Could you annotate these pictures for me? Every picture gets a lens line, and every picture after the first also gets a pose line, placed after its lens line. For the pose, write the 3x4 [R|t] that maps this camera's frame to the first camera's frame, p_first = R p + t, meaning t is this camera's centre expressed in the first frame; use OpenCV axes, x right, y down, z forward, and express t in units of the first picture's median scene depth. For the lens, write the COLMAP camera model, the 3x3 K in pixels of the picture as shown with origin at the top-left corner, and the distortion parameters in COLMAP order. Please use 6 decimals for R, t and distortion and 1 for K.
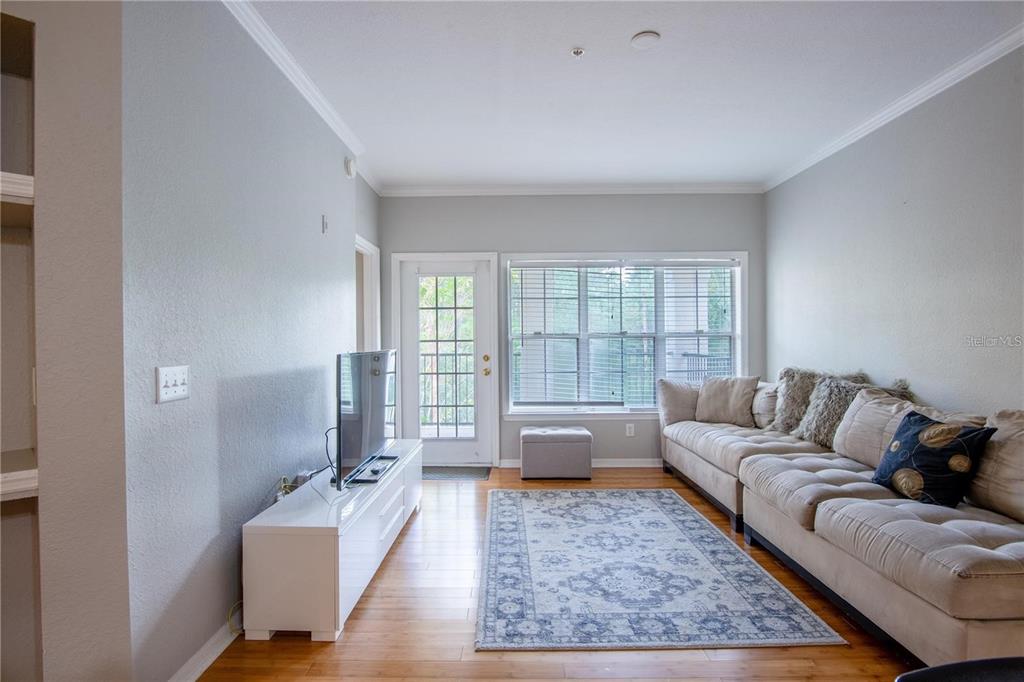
lens RADIAL K [[511.2, 0, 513.3], [0, 511.2, 342.1], [0, 0, 1]] dist [-0.012885, 0.002717]
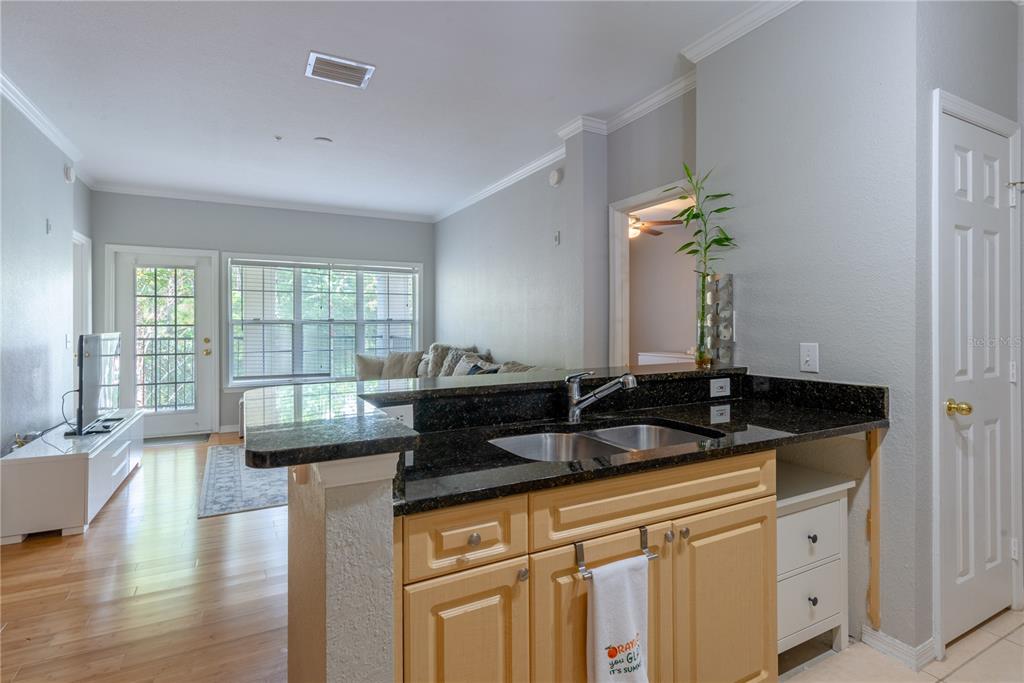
lens RADIAL K [[511.2, 0, 525.9], [0, 511.2, 322.8], [0, 0, 1]] dist [-0.012885, 0.002717]
pose [[0.874401, 0.006696, 0.485158, 0.021040], [-0.001756, 0.999942, -0.010637, 0.001656], [-0.485201, 0.008449, 0.874362, -0.390045]]
